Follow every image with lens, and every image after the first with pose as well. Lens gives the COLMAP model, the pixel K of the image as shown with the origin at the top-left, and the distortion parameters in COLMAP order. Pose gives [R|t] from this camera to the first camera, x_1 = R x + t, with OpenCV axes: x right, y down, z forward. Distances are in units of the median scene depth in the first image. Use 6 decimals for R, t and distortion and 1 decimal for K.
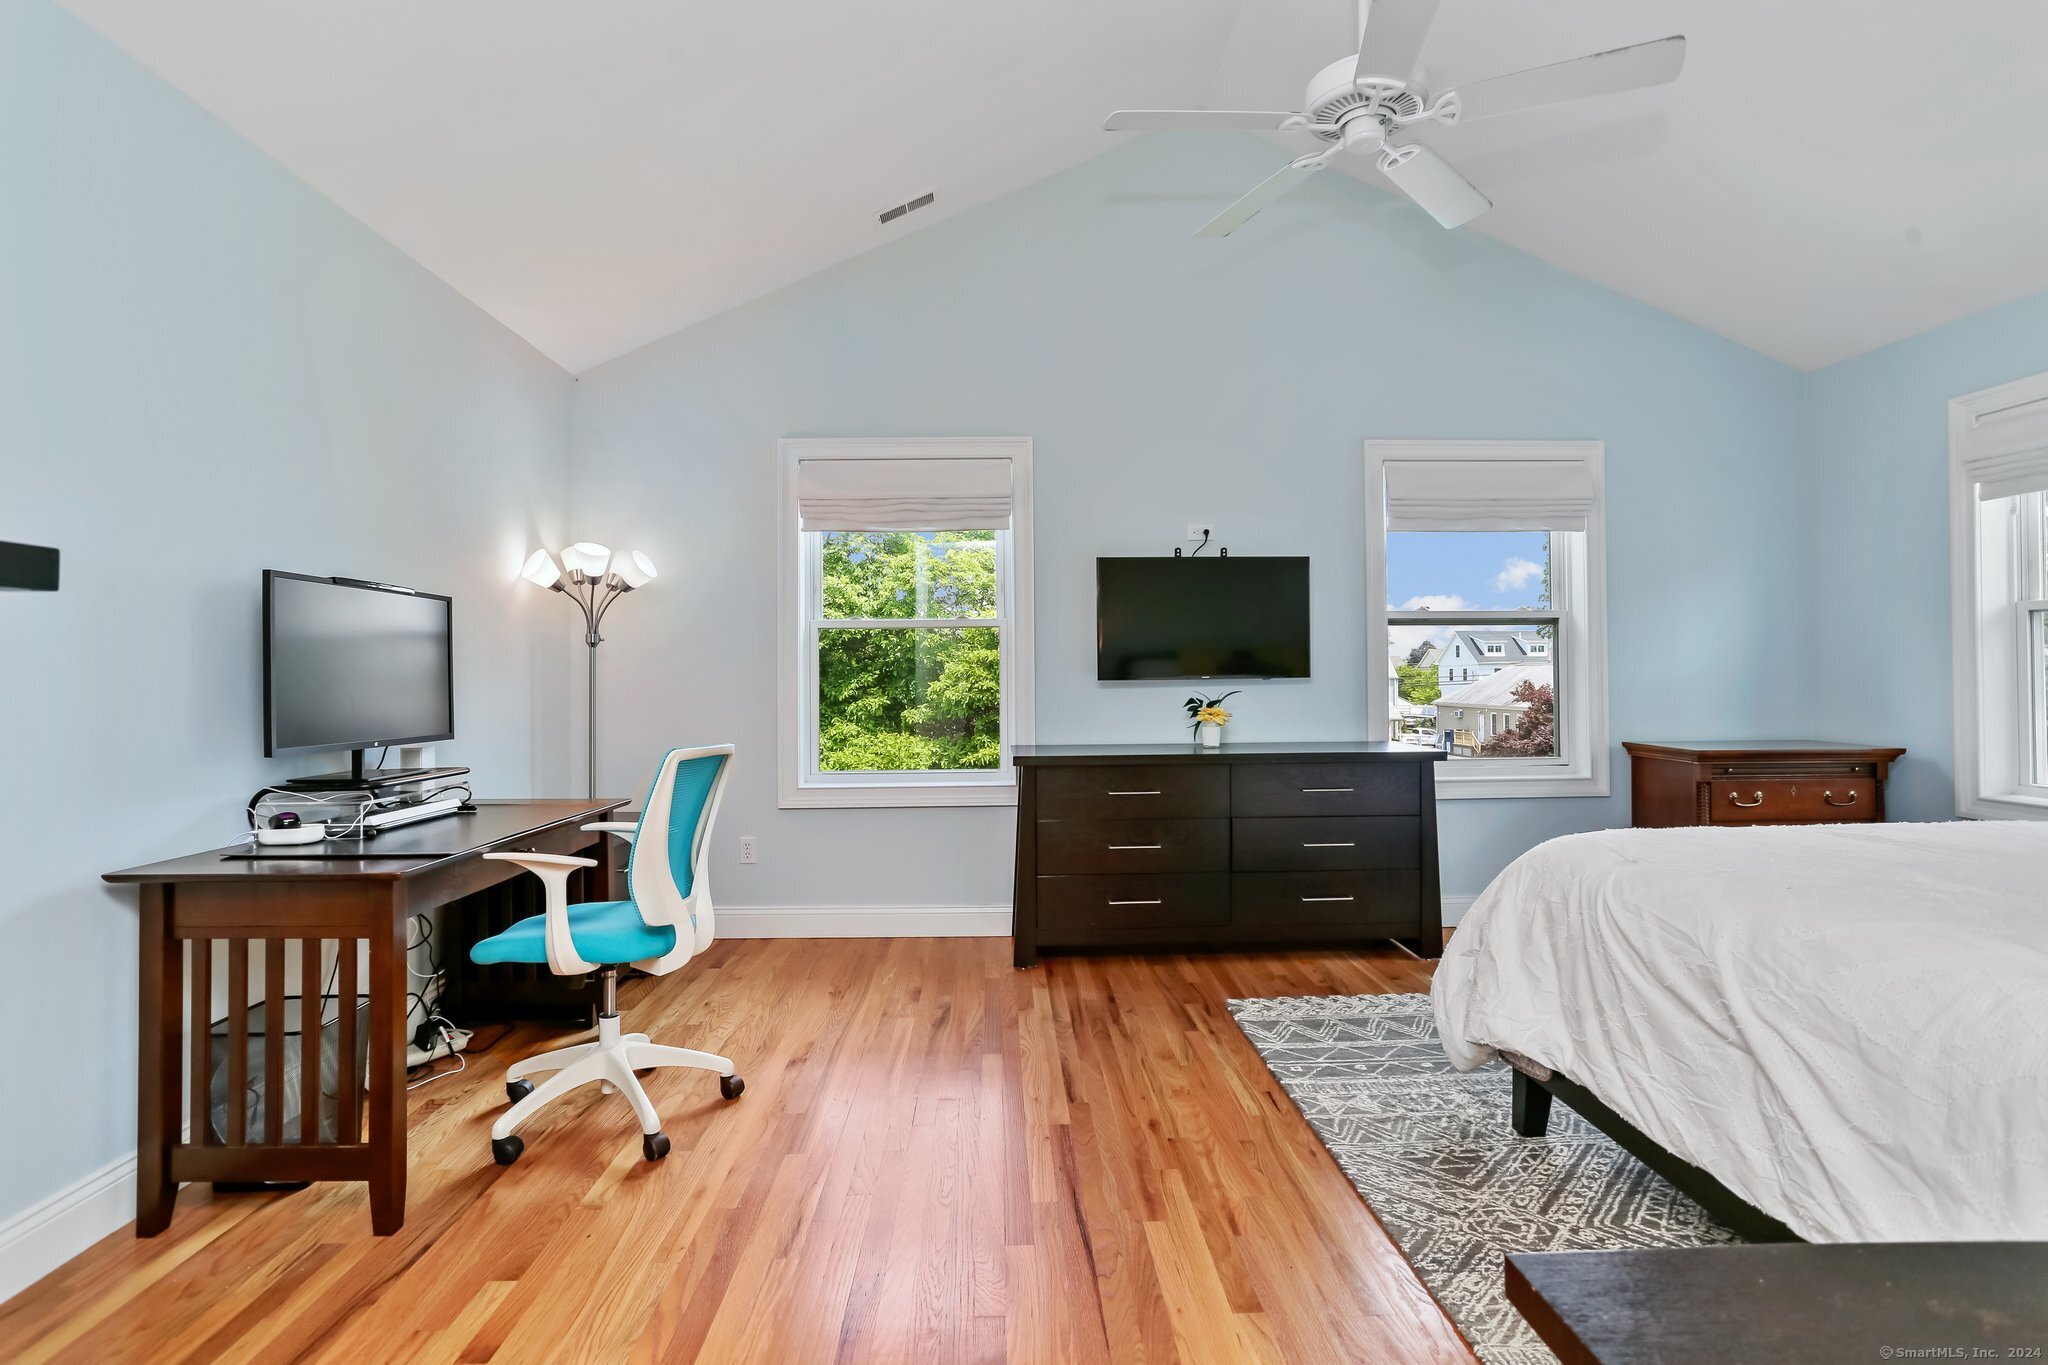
lens RADIAL K [[987.9, 0, 1046.2], [0, 987.9, 651.7], [0, 0, 1]] dist [-0.043310, 0.021519]
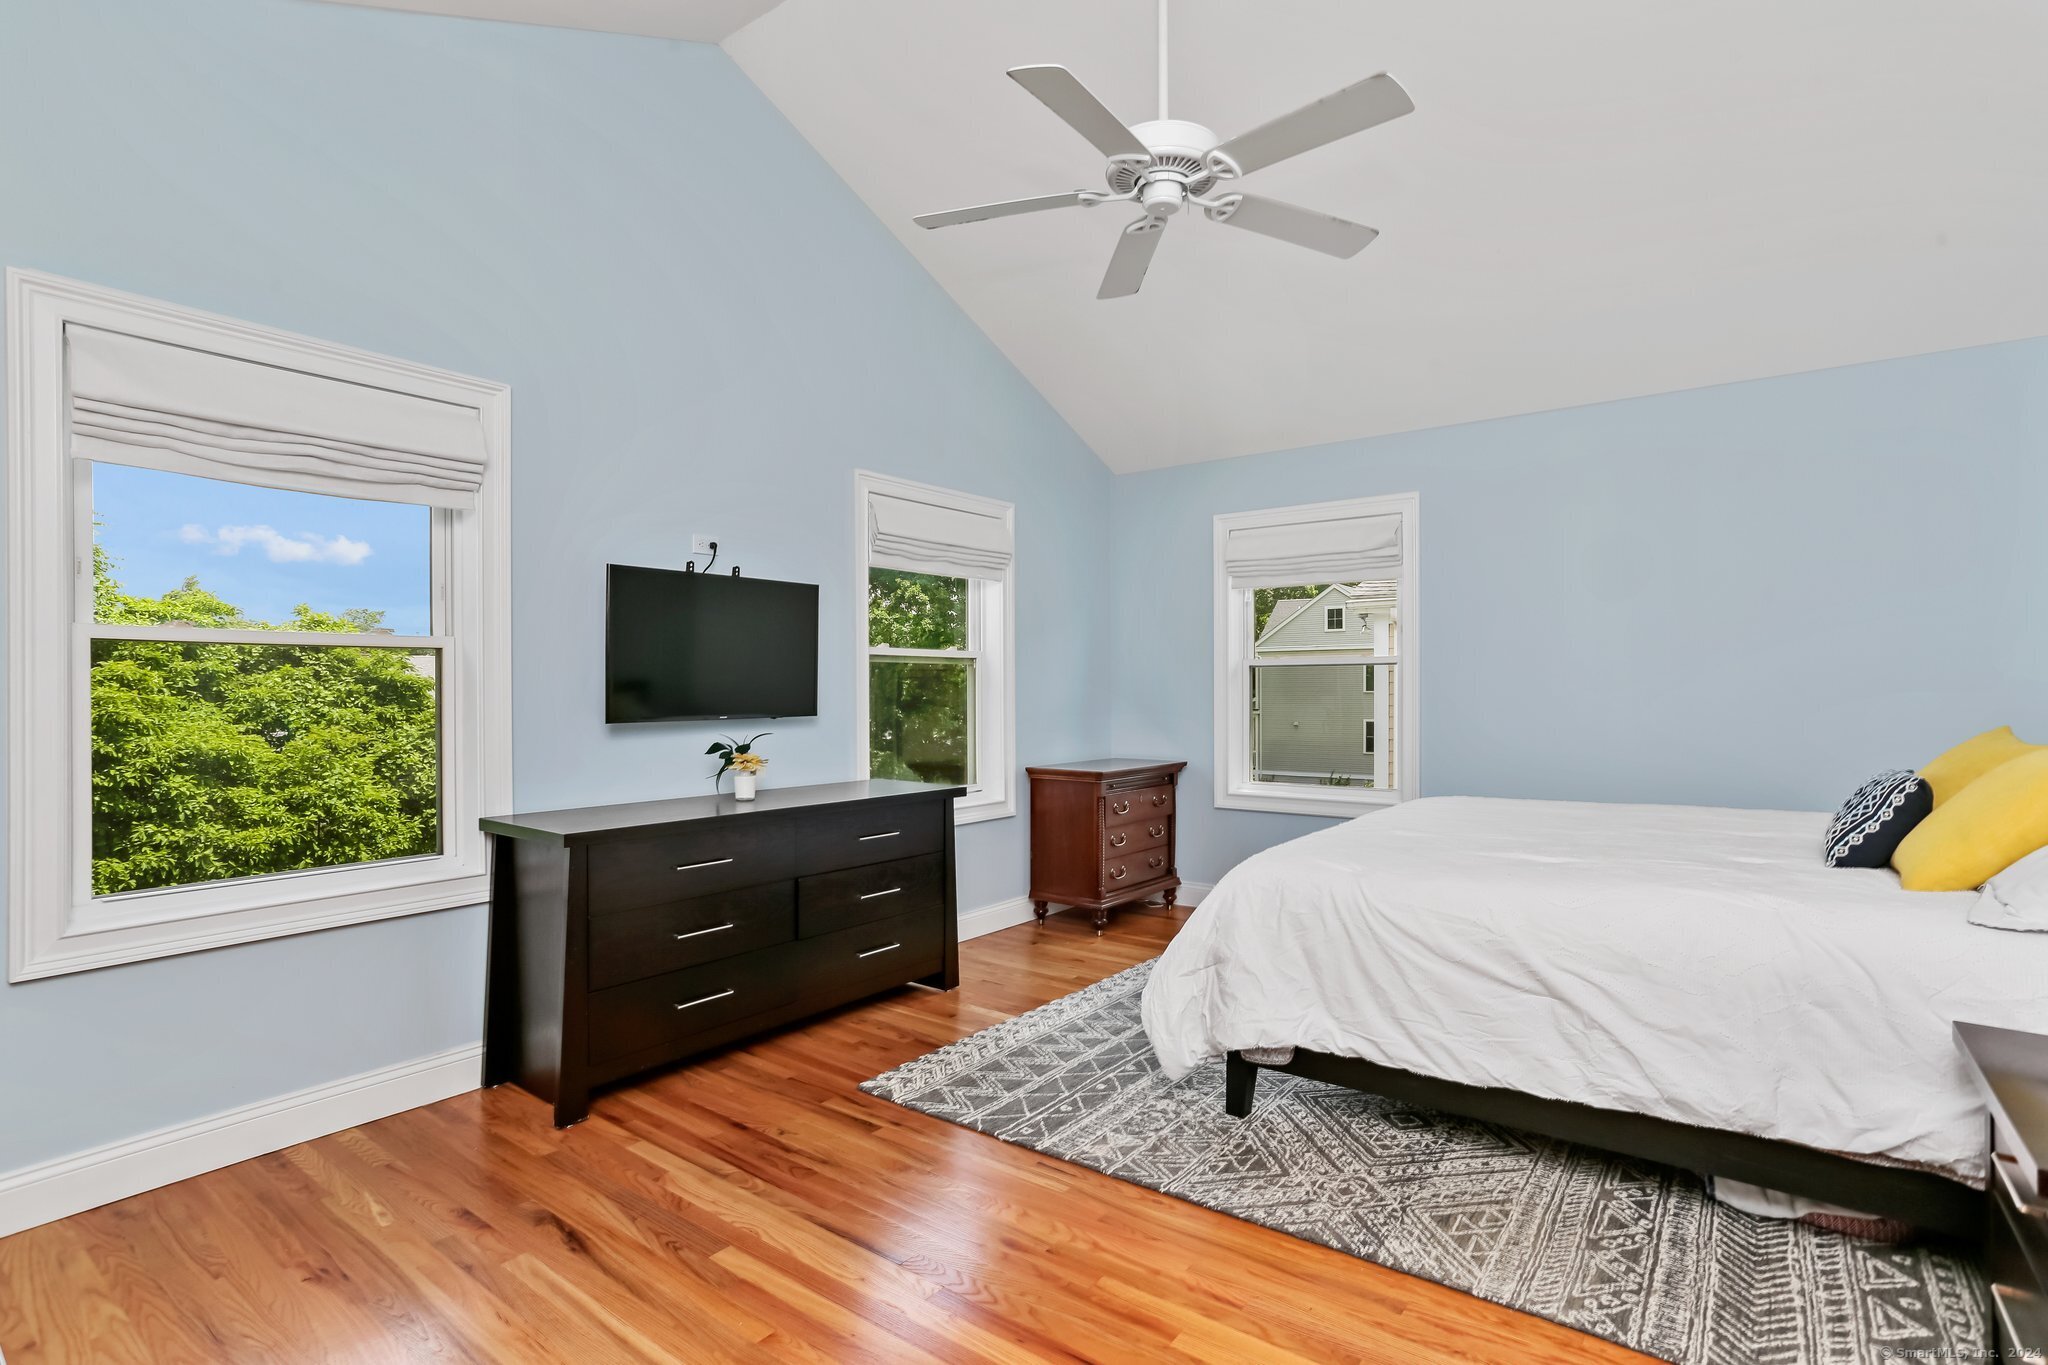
lens RADIAL K [[987.9, 0, 1025.1], [0, 987.9, 687.9], [0, 0, 1]] dist [-0.043310, 0.021519]
pose [[0.636109, 0.006970, 0.771568, -0.413782], [-0.019058, 0.999796, 0.006681, -0.013193], [-0.771364, -0.018954, 0.636112, 0.332805]]
